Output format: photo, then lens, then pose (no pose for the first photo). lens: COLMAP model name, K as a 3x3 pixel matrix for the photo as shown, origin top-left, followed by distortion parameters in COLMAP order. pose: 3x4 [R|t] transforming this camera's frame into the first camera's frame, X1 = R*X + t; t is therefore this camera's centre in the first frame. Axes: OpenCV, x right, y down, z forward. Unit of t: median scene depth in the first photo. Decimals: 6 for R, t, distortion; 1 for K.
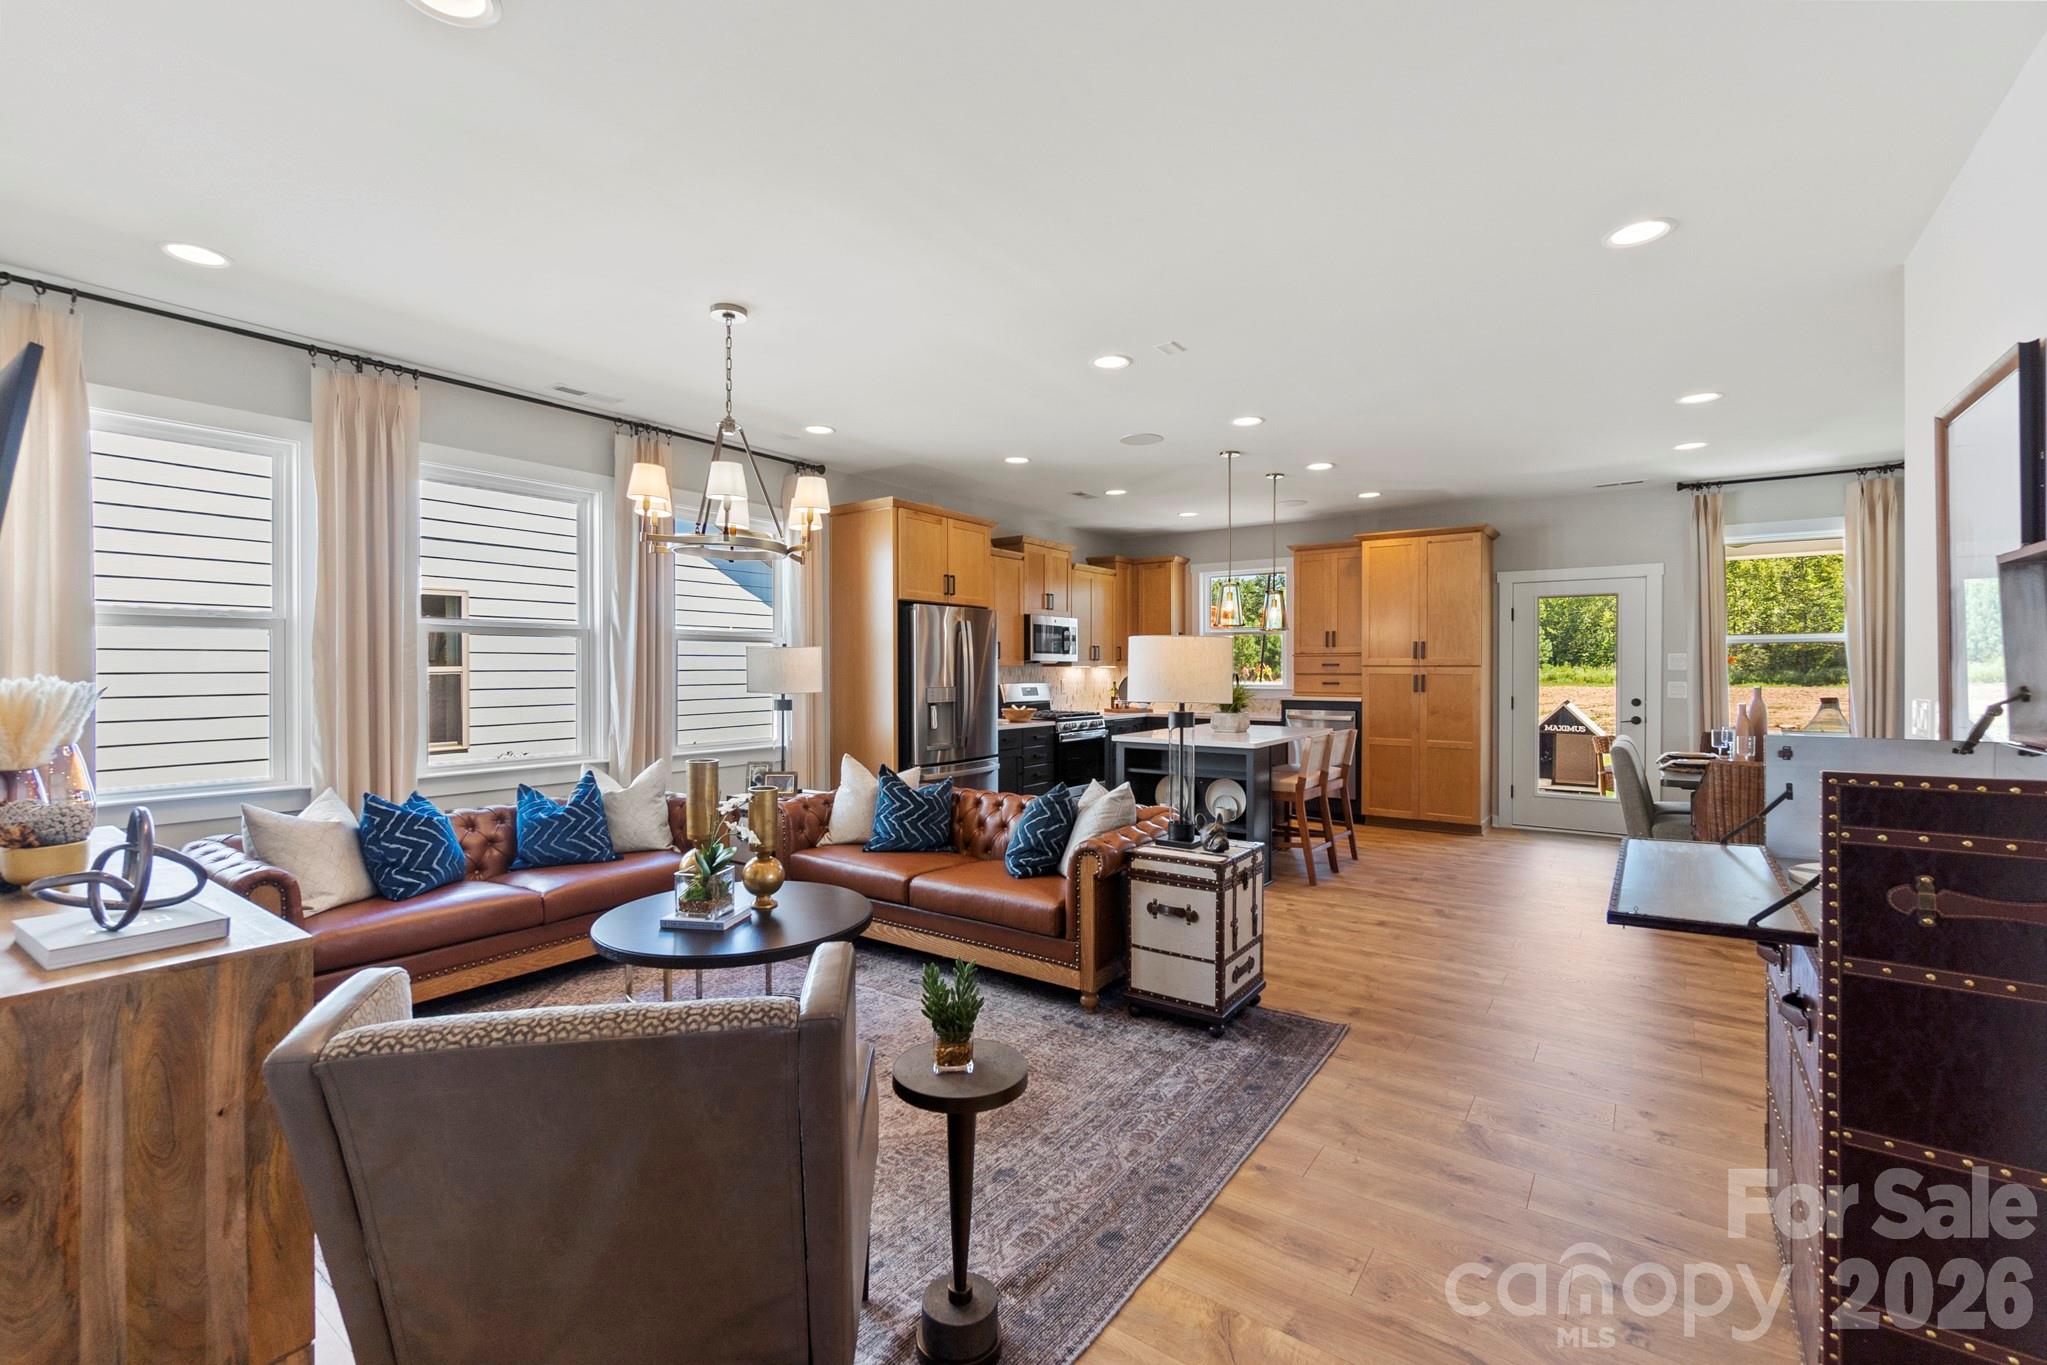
lens RADIAL K [[881.7, 0, 1013.7], [0, 881.7, 670.9], [0, 0, 1]] dist [-0.004769, 0.000372]
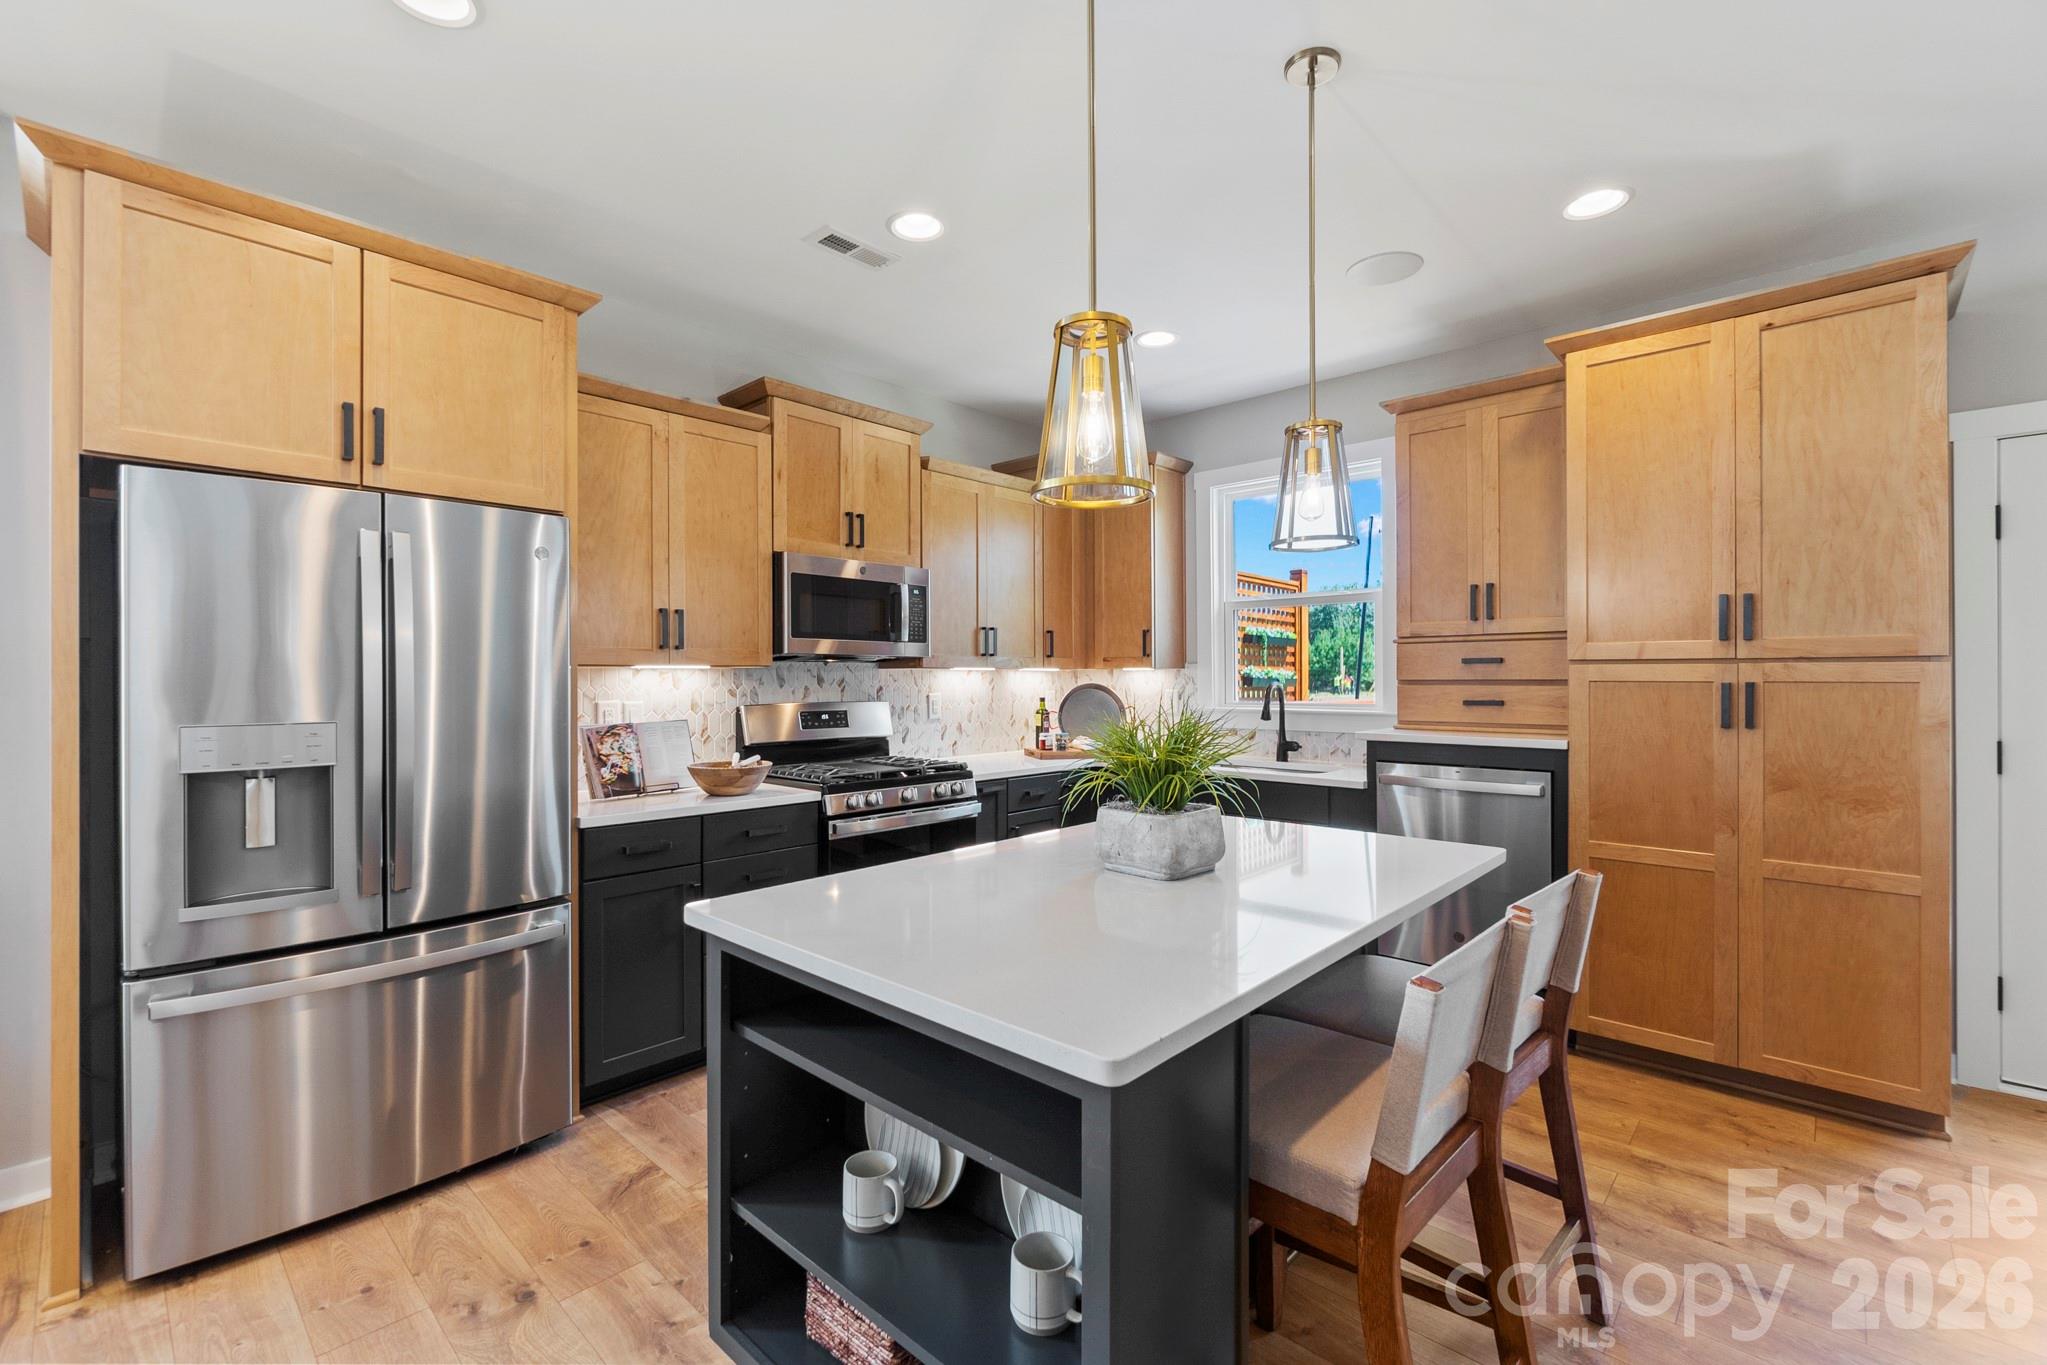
lens RADIAL K [[881.7, 0, 1011.8], [0, 881.7, 676.0], [0, 0, 1]] dist [-0.004769, 0.000372]
pose [[0.991966, -0.003769, -0.126449, 0.230477], [0.003116, 0.999981, -0.005365, 0.002917], [0.126466, 0.004928, 0.991959, 0.677348]]
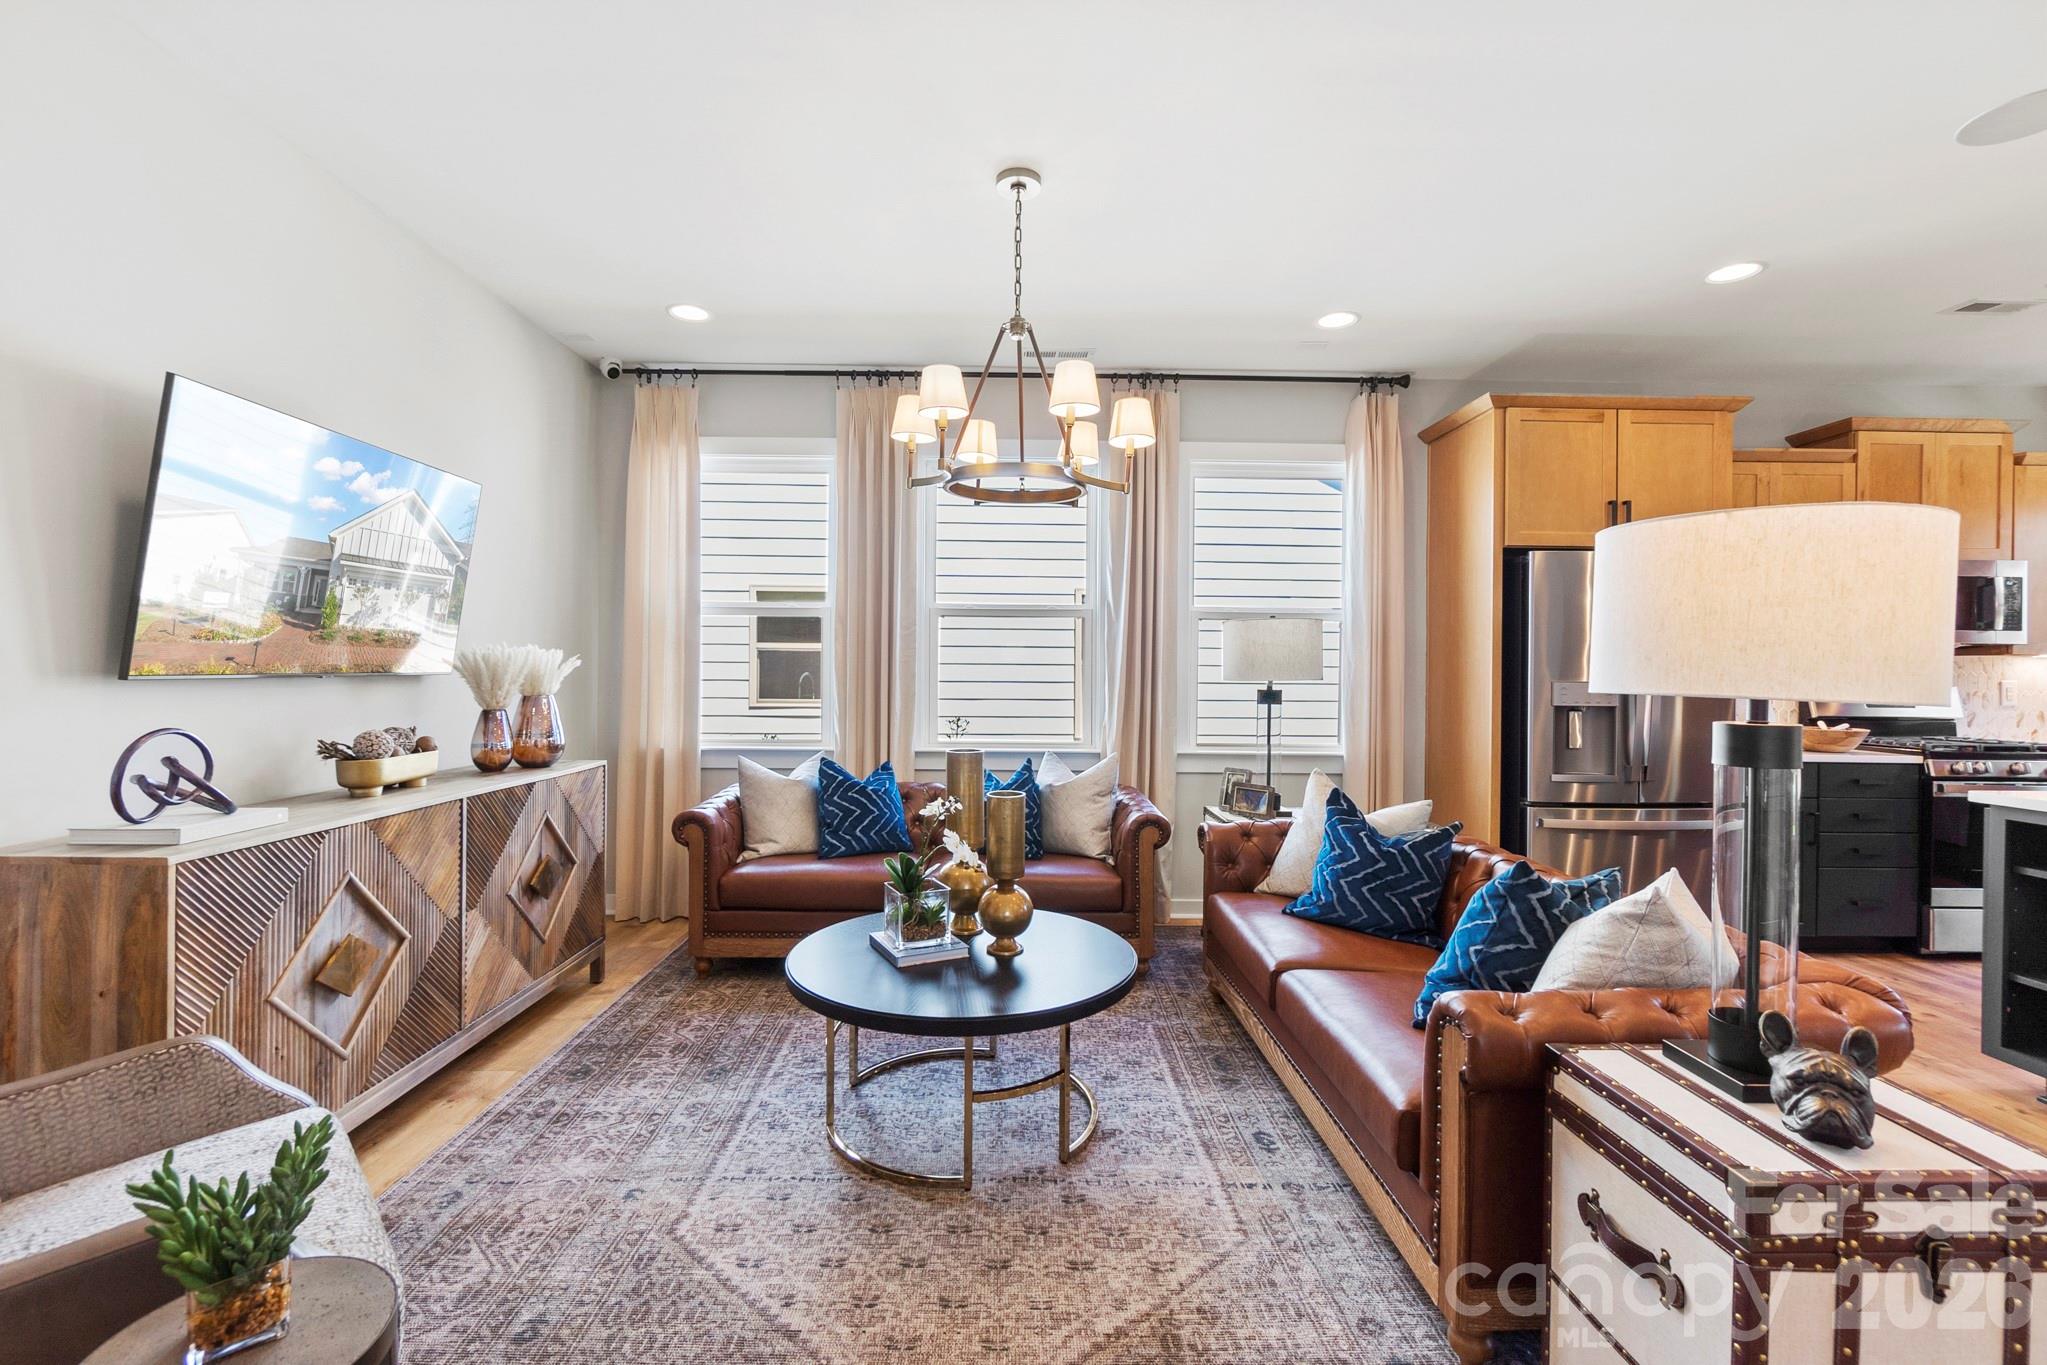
lens RADIAL K [[881.7, 0, 1015.3], [0, 881.7, 674.7], [0, 0, 1]] dist [-0.004769, 0.000372]
pose [[0.597621, 0.009049, -0.801727, 0.167504], [-0.011614, 0.999929, 0.002628, 0.015817], [0.801694, 0.007740, 0.597684, 0.292775]]
